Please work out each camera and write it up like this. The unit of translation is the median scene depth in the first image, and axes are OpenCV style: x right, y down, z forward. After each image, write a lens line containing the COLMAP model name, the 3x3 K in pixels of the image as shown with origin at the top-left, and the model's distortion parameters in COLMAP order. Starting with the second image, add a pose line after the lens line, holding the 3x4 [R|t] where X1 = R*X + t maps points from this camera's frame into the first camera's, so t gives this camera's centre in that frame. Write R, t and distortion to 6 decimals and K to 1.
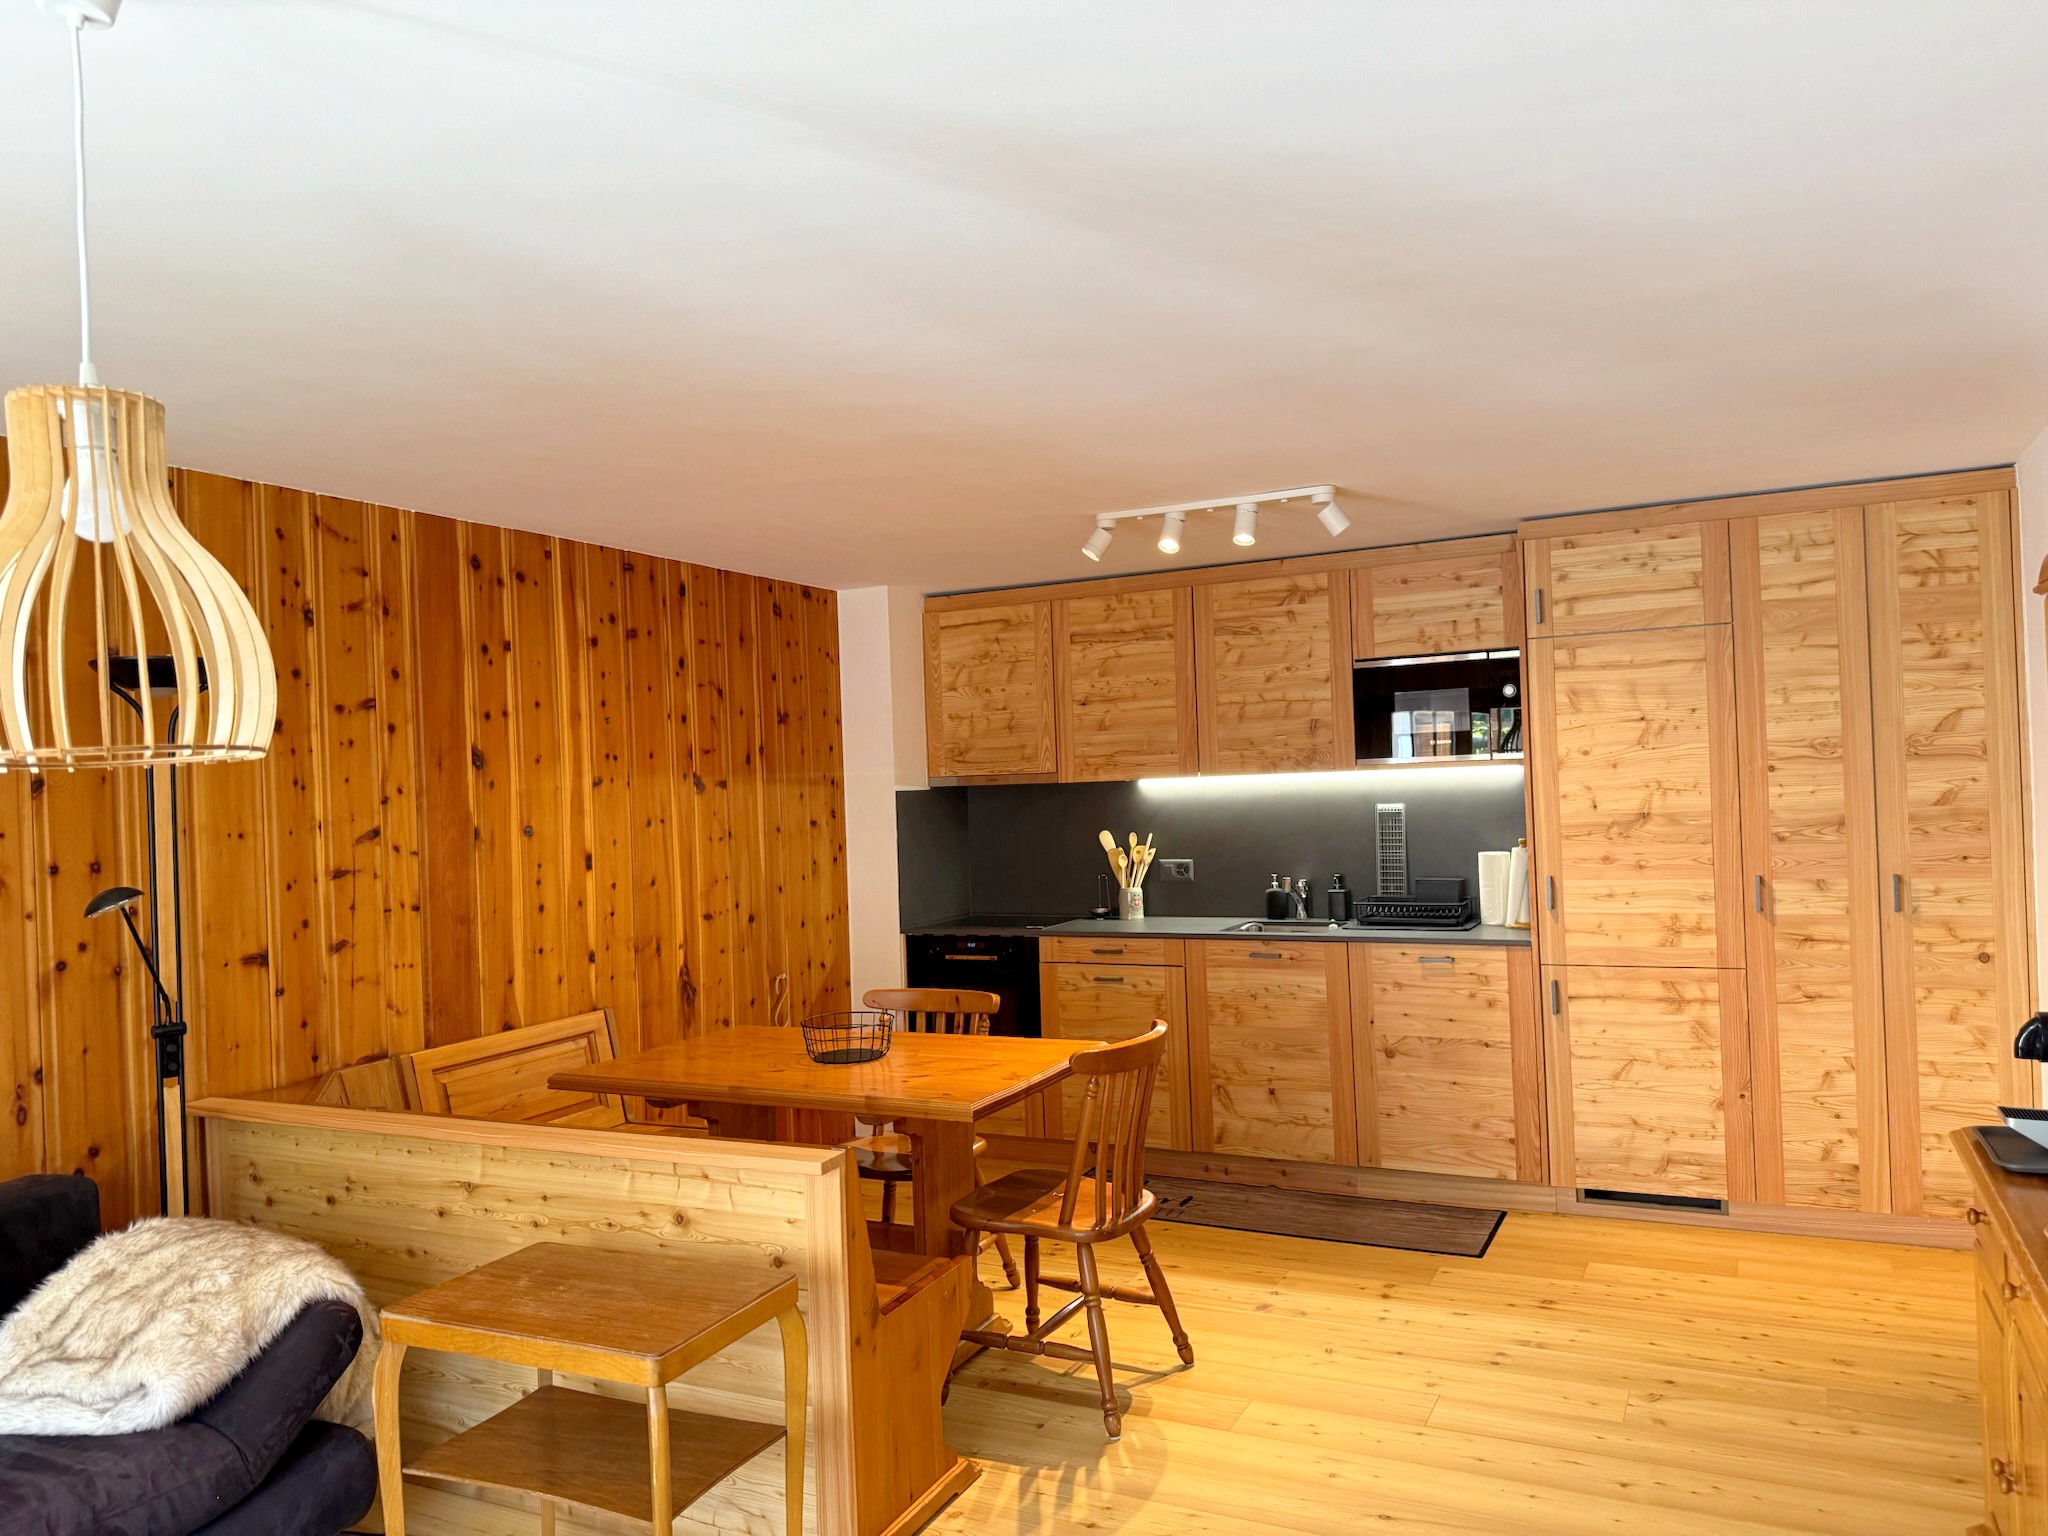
lens RADIAL K [[1440.3, 0, 1024.9], [0, 1440.3, 777.2], [0, 0, 1]] dist [-0.000007, -0.001048]
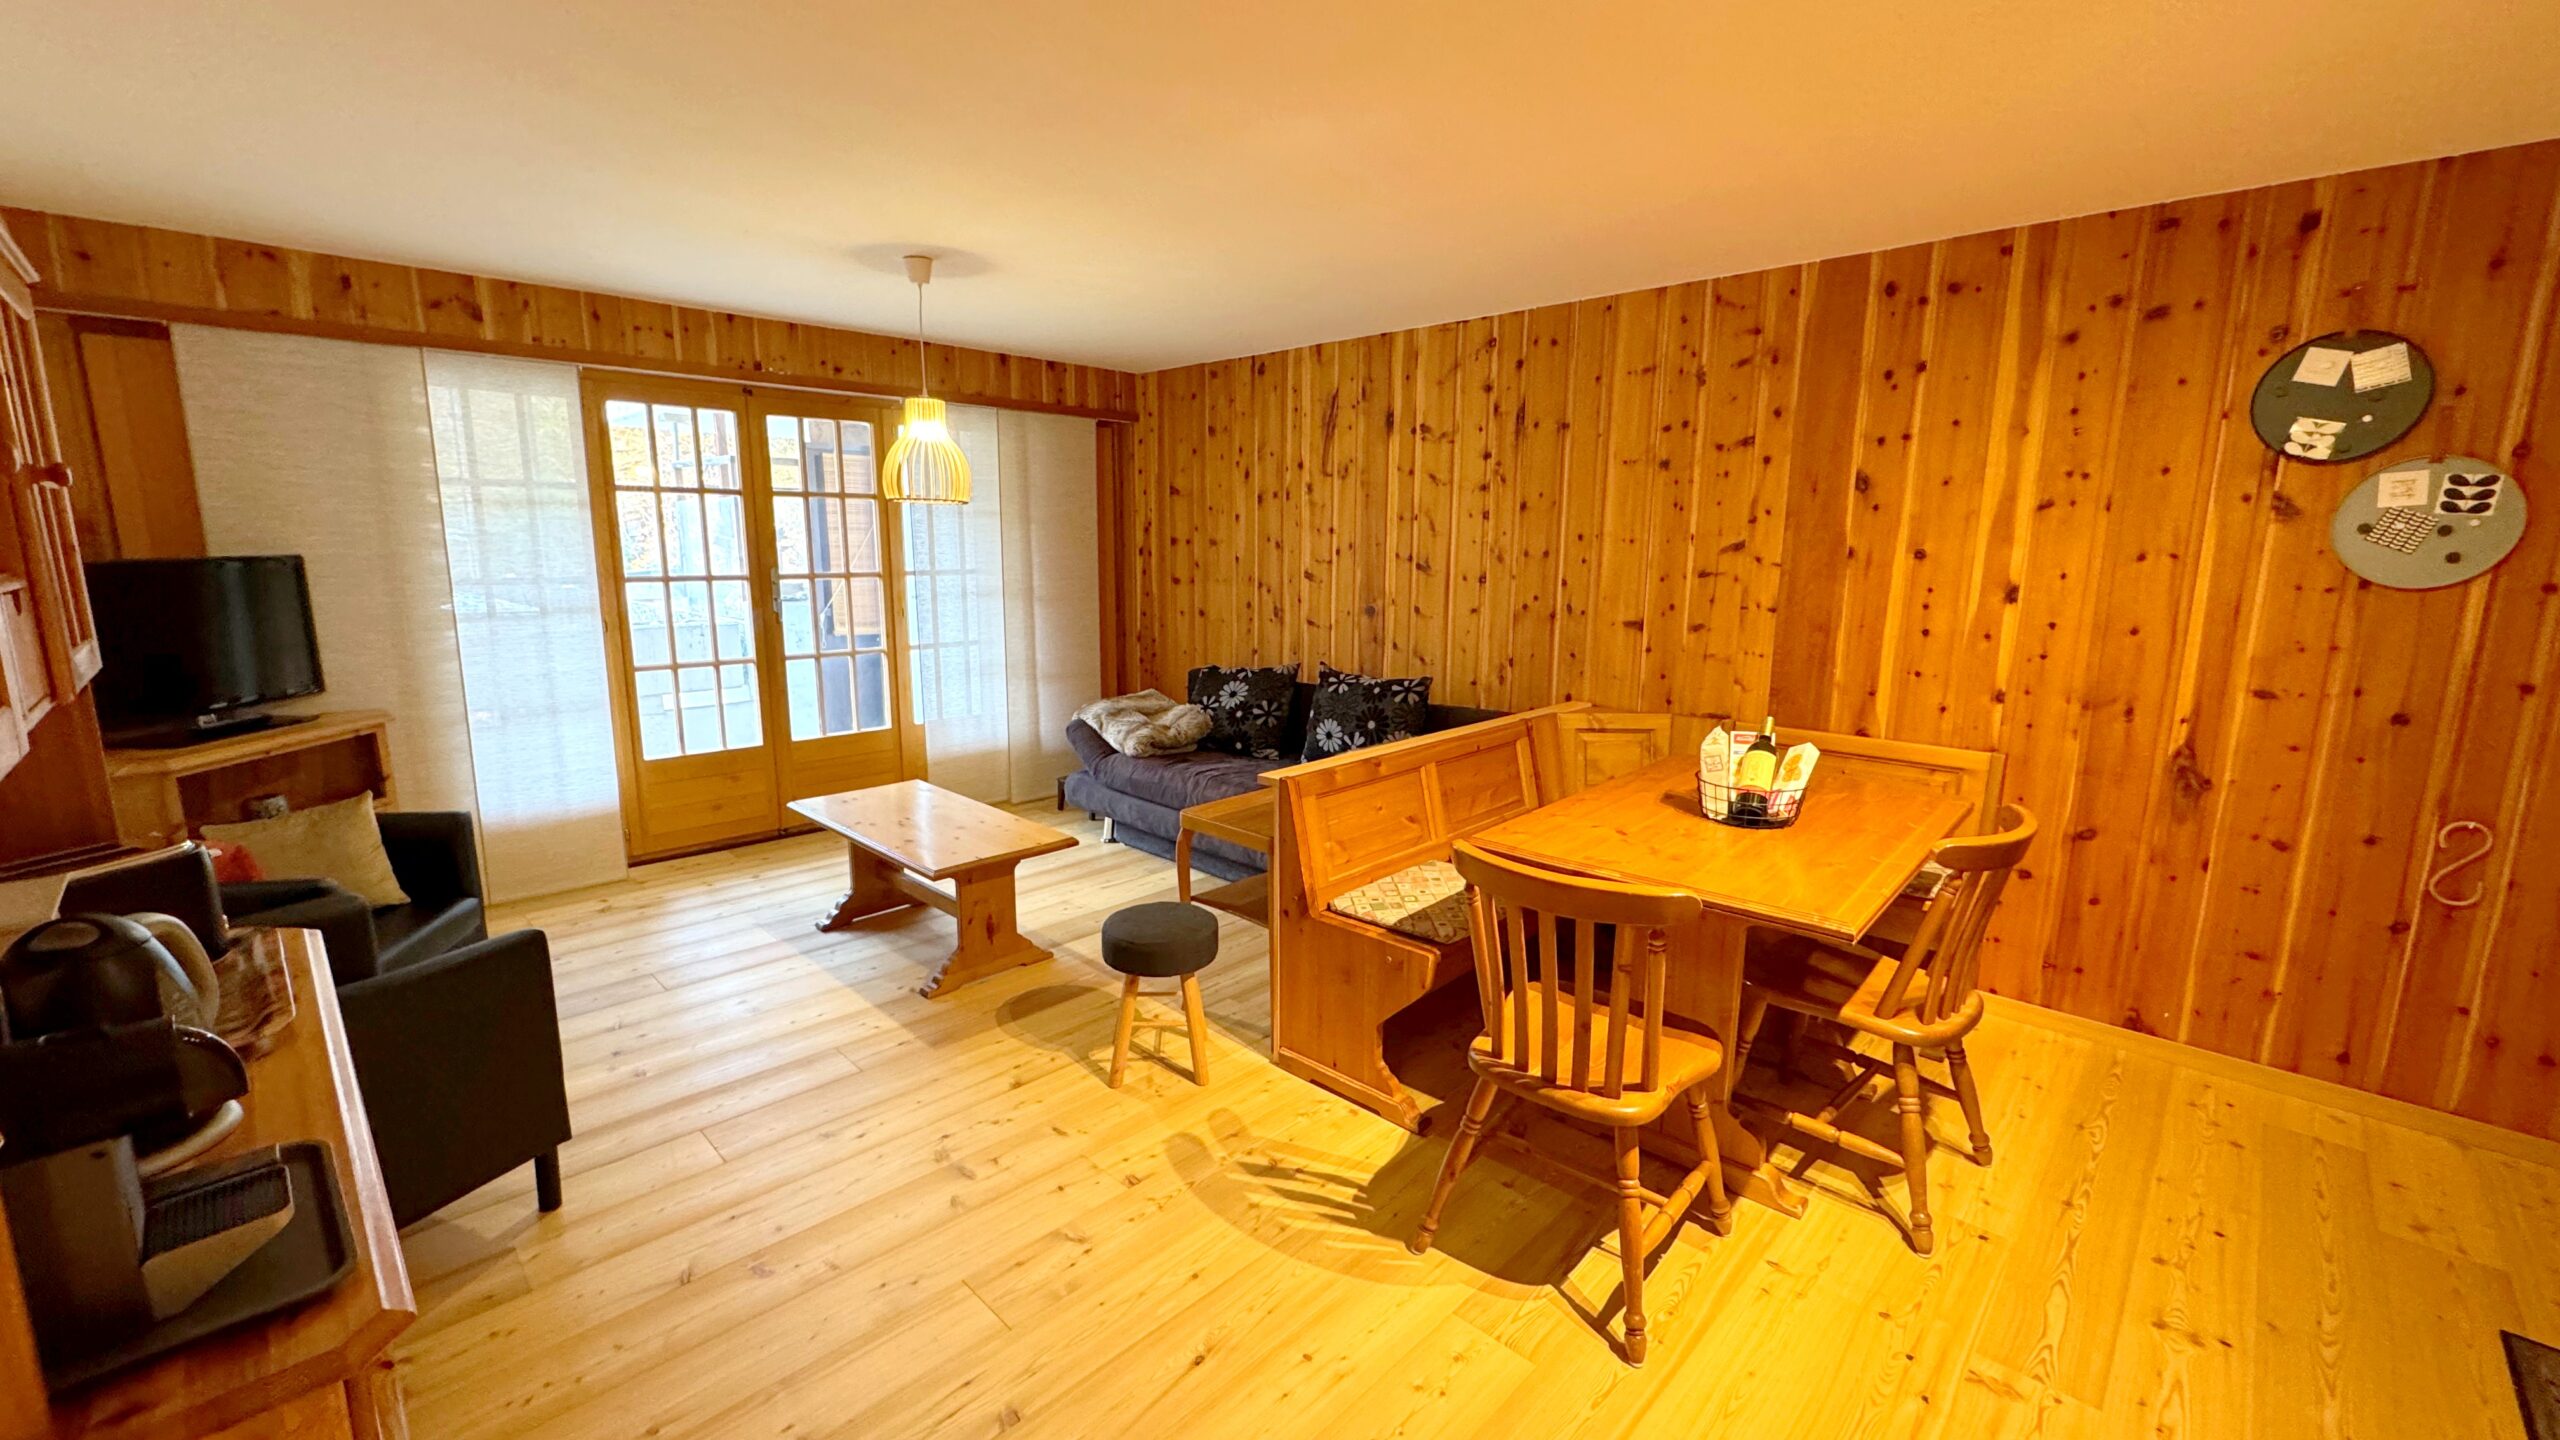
lens RADIAL K [[1025.9, 0, 1272.4], [0, 1025.9, 710.1], [0, 0, 1]] dist [-0.001123, 0.000117]
pose [[-0.313459, 0.191738, -0.930043, 0.504299], [0.007329, 0.979863, 0.199539, -0.002546], [0.949574, 0.055731, -0.308552, 0.821798]]
